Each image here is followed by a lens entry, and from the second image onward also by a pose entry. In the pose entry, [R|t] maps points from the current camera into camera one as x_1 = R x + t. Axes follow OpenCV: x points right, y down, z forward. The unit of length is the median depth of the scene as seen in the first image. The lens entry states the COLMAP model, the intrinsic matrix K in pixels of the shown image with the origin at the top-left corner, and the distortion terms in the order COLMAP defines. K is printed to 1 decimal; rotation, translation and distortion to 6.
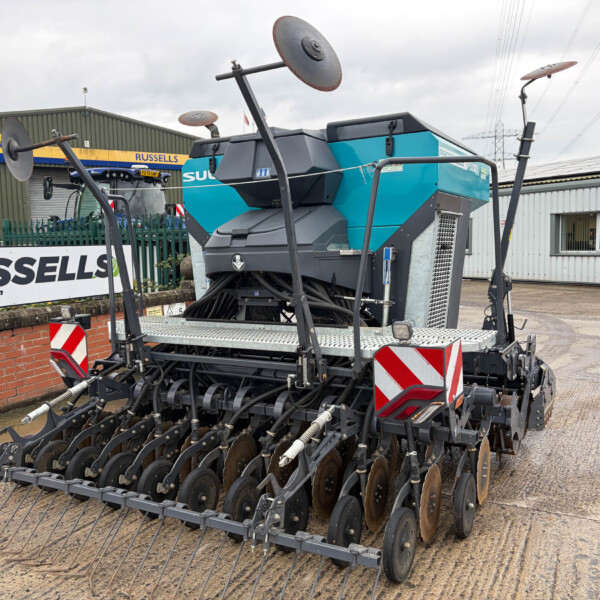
lens RADIAL K [[604.8, 0, 308.8], [0, 604.8, 303.2], [0, 0, 1]] dist [0.000067, 0.000000]
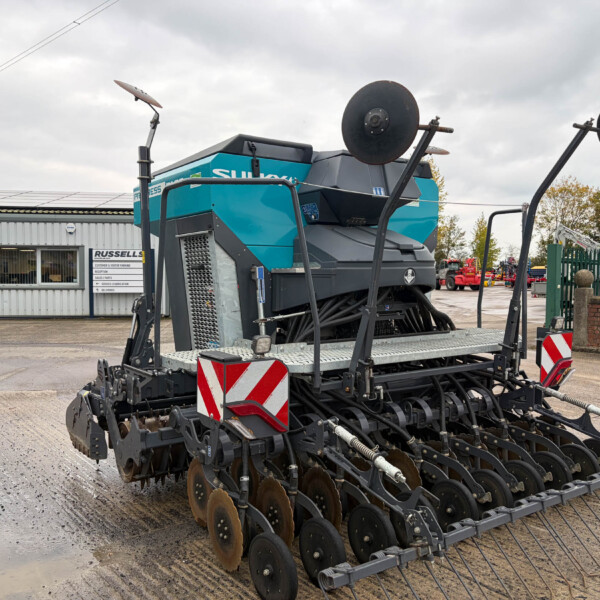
lens RADIAL K [[604.8, 0, 303.8], [0, 604.8, 304.3], [0, 0, 1]] dist [0.000067, 0.000000]
pose [[0.444263, -0.022440, 0.895615, -1.075038], [0.077638, 0.996890, -0.013535, -0.019776], [-0.892526, 0.075547, 0.444623, 0.682062]]
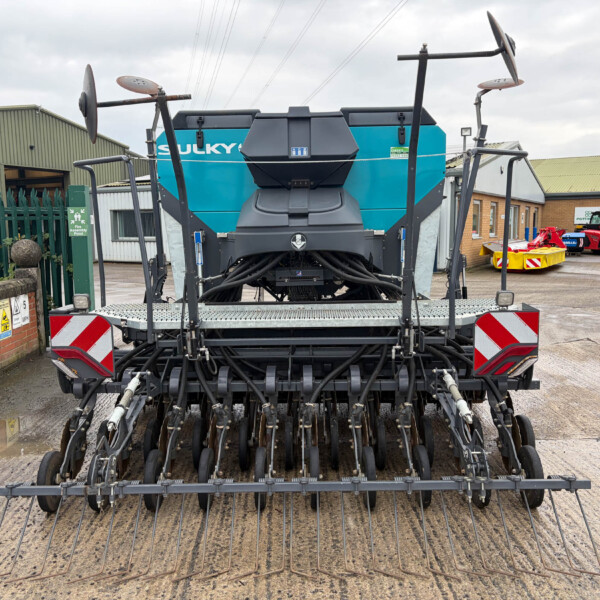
lens RADIAL K [[604.8, 0, 307.5], [0, 604.8, 311.3], [0, 0, 1]] dist [0.000067, 0.000000]
pose [[0.881866, -0.053469, 0.468458, -0.553282], [0.038097, 0.998381, 0.042236, 0.004855], [-0.469958, -0.019400, 0.882476, 0.112274]]
